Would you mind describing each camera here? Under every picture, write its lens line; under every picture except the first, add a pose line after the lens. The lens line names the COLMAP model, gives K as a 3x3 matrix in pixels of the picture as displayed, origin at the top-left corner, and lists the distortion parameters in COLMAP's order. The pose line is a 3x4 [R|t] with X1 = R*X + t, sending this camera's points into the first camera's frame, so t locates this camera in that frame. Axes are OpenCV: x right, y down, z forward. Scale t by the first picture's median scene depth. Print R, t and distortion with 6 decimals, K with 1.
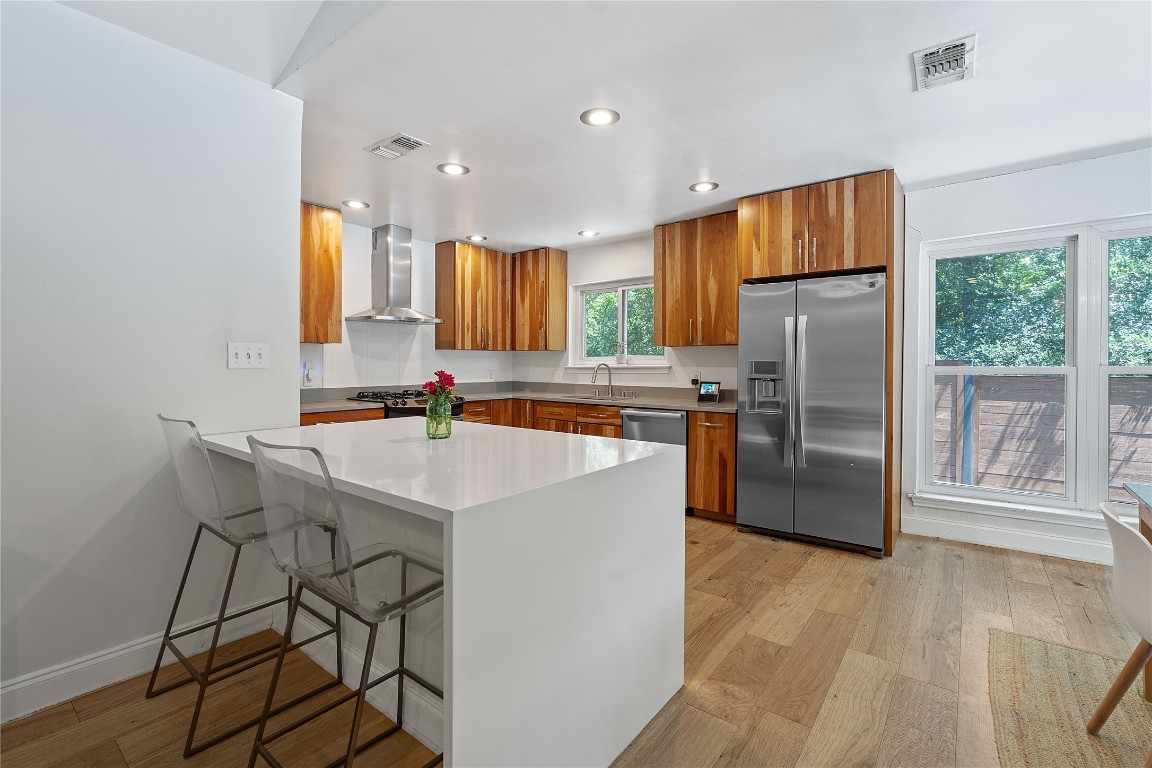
lens RADIAL K [[509.5, 0, 596.2], [0, 509.5, 362.5], [0, 0, 1]] dist [-0.000891, -0.001949]
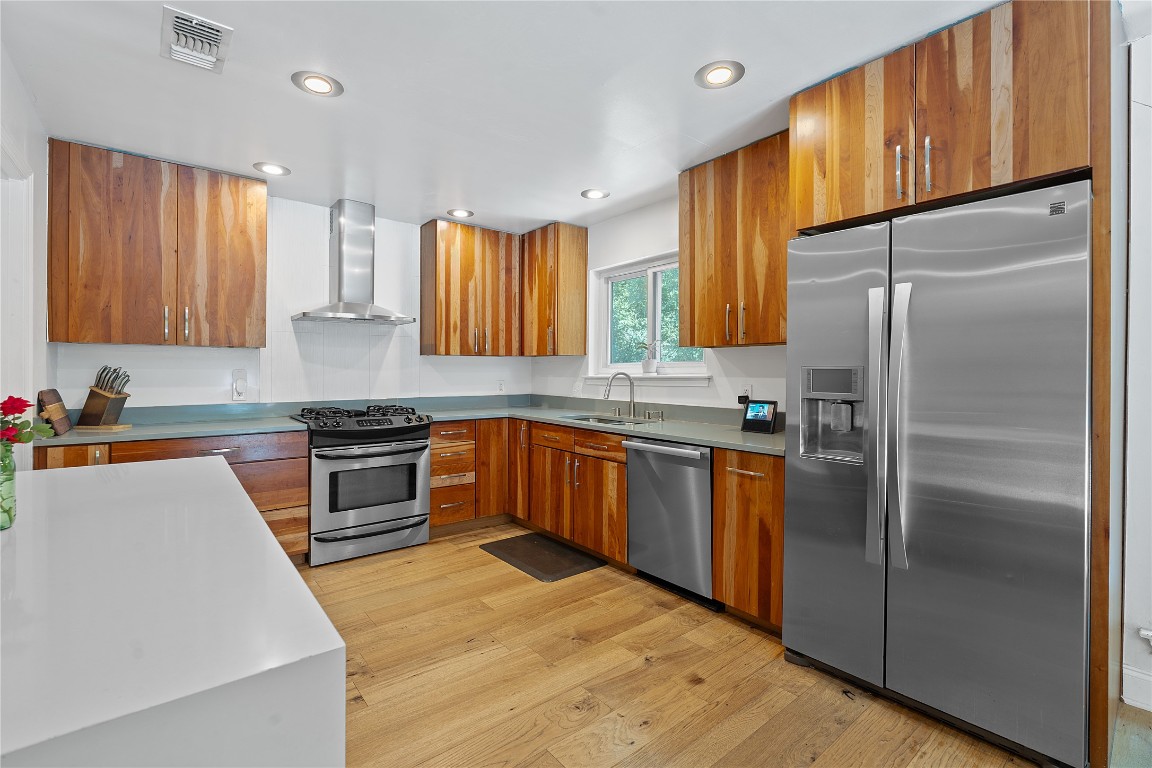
lens RADIAL K [[509.5, 0, 592.4], [0, 509.5, 369.2], [0, 0, 1]] dist [-0.000891, -0.001949]
pose [[0.971329, -0.001293, -0.237737, 0.175063], [0.000589, 0.999995, -0.003029, -0.000587], [0.237740, 0.002802, 0.971325, 0.327590]]
